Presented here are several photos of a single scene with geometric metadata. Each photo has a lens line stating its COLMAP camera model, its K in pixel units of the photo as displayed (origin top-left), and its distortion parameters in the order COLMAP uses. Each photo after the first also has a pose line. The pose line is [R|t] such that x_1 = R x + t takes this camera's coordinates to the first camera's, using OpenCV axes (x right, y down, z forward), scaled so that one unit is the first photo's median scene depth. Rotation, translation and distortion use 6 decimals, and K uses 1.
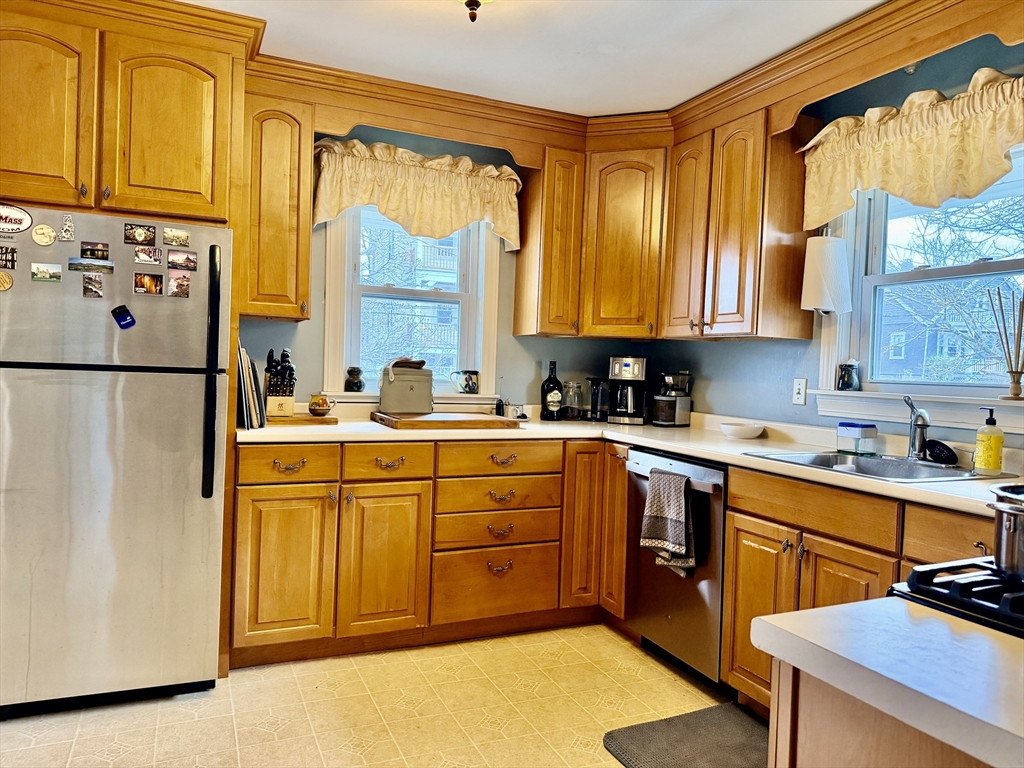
lens RADIAL K [[727.4, 0, 512.0], [0, 727.4, 384.0], [0, 0, 1]] dist [0.137787, -0.230231]
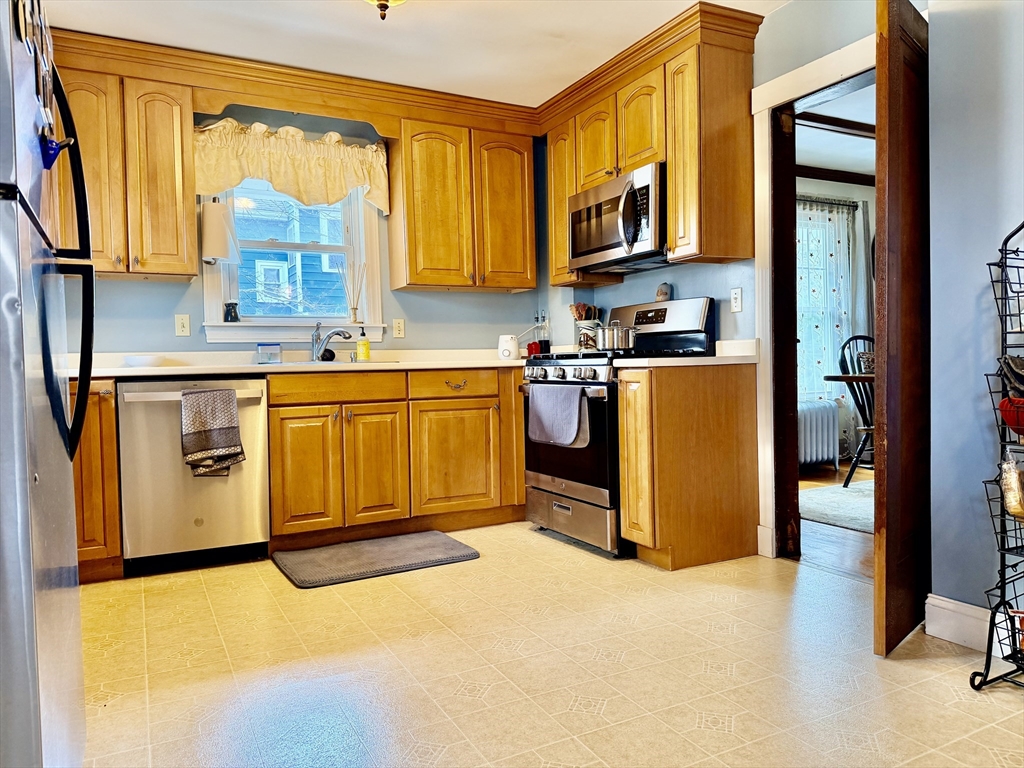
lens RADIAL K [[727.4, 0, 512.0], [0, 727.4, 384.0], [0, 0, 1]] dist [0.137787, -0.230231]
pose [[-0.062863, -0.063983, 0.995969, -0.997950], [0.044711, 0.996760, 0.066856, 0.057287], [-0.997020, 0.048734, -0.059798, 0.615960]]
